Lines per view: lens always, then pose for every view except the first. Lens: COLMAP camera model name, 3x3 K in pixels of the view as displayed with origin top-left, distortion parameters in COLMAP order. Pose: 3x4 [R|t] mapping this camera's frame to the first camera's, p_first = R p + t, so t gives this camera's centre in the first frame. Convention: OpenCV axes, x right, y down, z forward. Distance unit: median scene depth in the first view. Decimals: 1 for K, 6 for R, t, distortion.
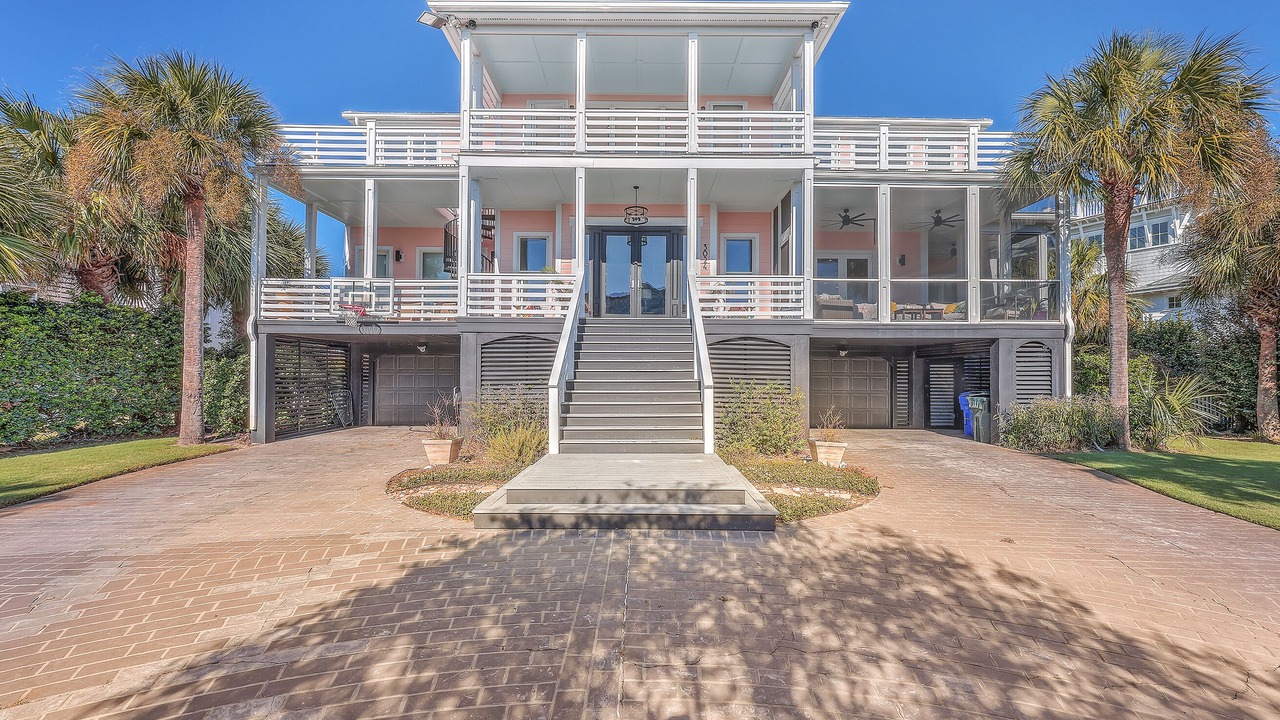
lens RADIAL K [[522.1, 0, 642.6], [0, 522.1, 363.6], [0, 0, 1]] dist [-0.000032, -0.000035]
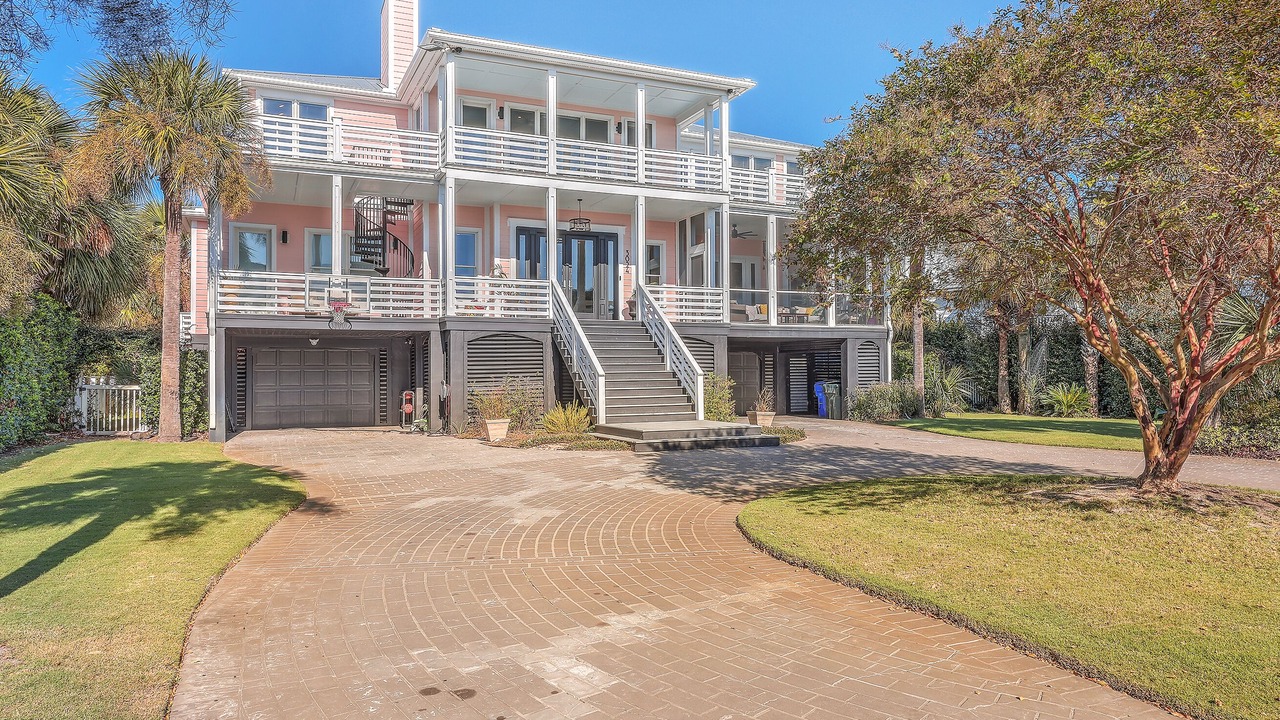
lens RADIAL K [[836.1, 0, 639.4], [0, 836.1, 333.8], [0, 0, 1]] dist [-0.005388, -0.000431]
pose [[0.913412, 0.009822, 0.406918, -0.651074], [0.000498, 0.999681, -0.025247, -0.007076], [-0.407036, 0.023264, 0.913116, -0.707153]]
